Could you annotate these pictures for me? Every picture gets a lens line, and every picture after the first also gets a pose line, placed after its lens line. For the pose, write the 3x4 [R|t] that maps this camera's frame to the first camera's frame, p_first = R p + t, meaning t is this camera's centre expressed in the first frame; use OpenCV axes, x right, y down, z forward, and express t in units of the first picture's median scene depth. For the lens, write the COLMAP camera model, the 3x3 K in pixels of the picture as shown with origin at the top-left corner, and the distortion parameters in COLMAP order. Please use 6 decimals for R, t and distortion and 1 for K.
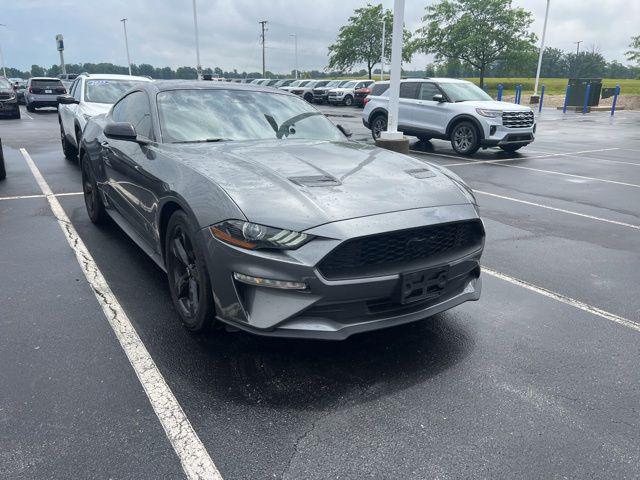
lens RADIAL K [[478.1, 0, 324.2], [0, 478.1, 241.2], [0, 0, 1]] dist [0.051404, -0.056266]
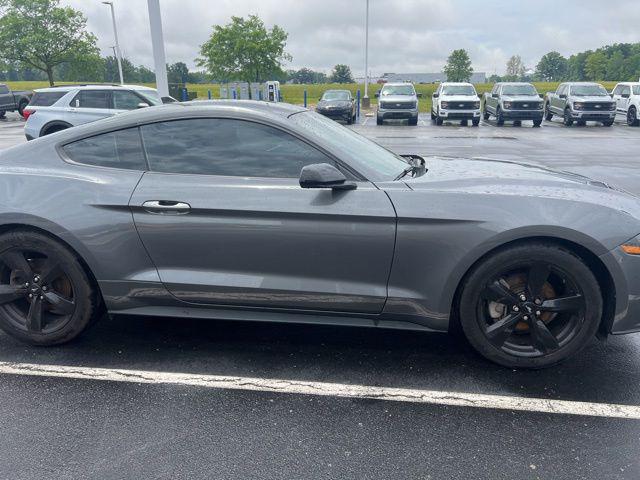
lens RADIAL K [[473.5, 0, 322.4], [0, 473.5, 251.7], [0, 0, 1]] dist [0.048157, -0.046487]
pose [[0.654740, -0.255044, 0.711525, -0.262795], [0.243639, 0.962320, 0.120747, -0.056473], [-0.715511, 0.094297, 0.692208, 0.145030]]
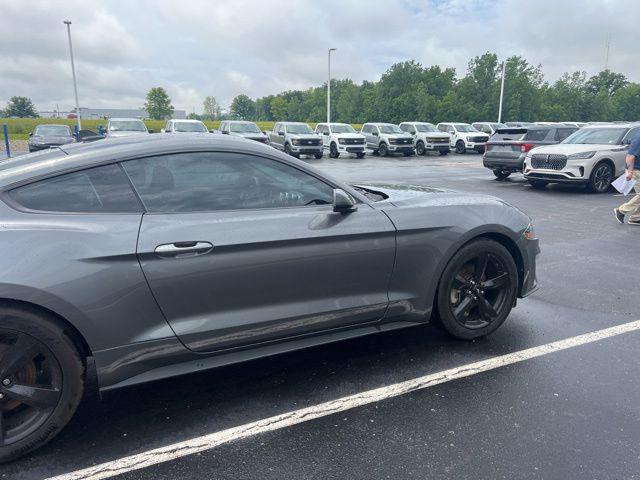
lens RADIAL K [[478.1, 0, 324.2], [0, 478.1, 241.2], [0, 0, 1]] dist [0.051404, -0.056266]
pose [[0.133829, -0.238131, 0.961969, -0.329159], [0.302591, 0.934163, 0.189151, -0.089170], [-0.943678, 0.265769, 0.197074, 0.247210]]
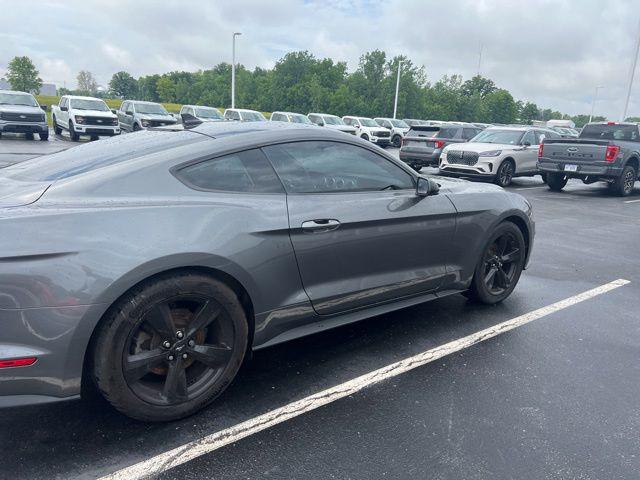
lens RADIAL K [[478.1, 0, 324.2], [0, 478.1, 241.2], [0, 0, 1]] dist [0.051404, -0.056266]
pose [[-0.081557, -0.259932, 0.962176, -0.367390], [0.250026, 0.929186, 0.272213, -0.119862], [-0.964798, 0.262770, -0.010792, 0.341647]]
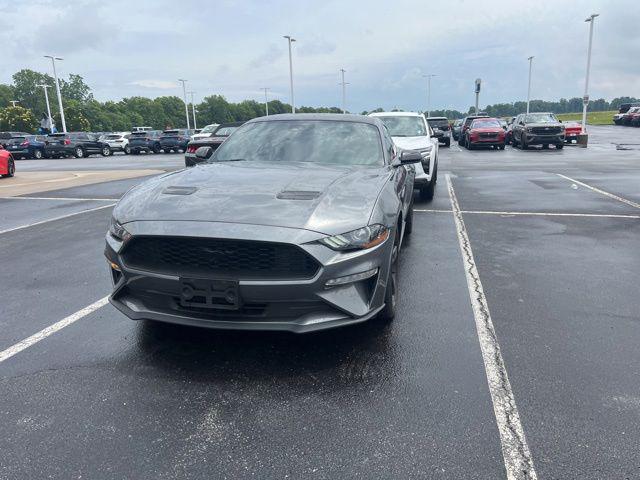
lens RADIAL K [[474.8, 0, 323.4], [0, 474.8, 238.9], [0, 0, 1]] dist [0.047739, -0.049340]
pose [[0.696123, 0.130659, -0.705933, 0.223414], [-0.180256, 0.983610, 0.004302, -0.015812], [0.694925, 0.124254, 0.708266, 0.084571]]
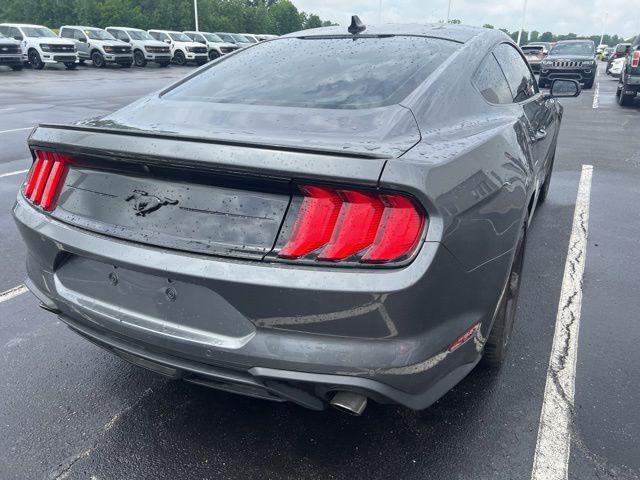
lens RADIAL K [[478.1, 0, 324.2], [0, 478.1, 241.2], [0, 0, 1]] dist [0.051404, -0.056266]
pose [[-0.476048, -0.356157, 0.804072, -0.295309], [0.236272, 0.828906, 0.507041, -0.158458], [-0.847086, 0.431355, -0.310449, 0.505056]]
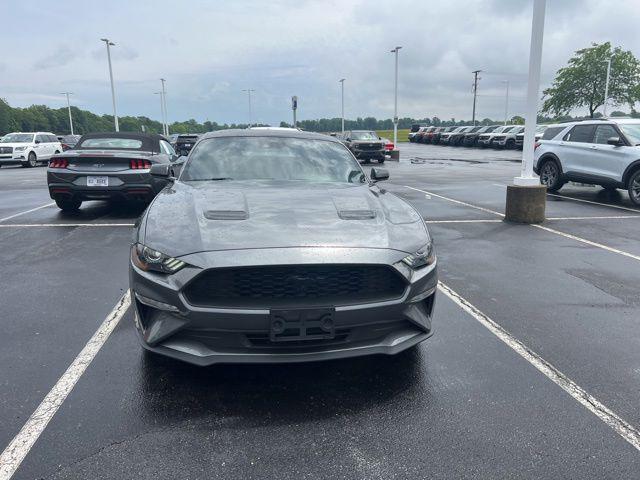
lens RADIAL K [[474.8, 0, 323.4], [0, 474.8, 238.9], [0, 0, 1]] dist [0.047739, -0.049340]
pose [[0.909845, 0.066891, -0.409522, 0.127717], [-0.106241, 0.991577, -0.074075, -0.003398], [0.401118, 0.110905, 0.909288, 0.023866]]
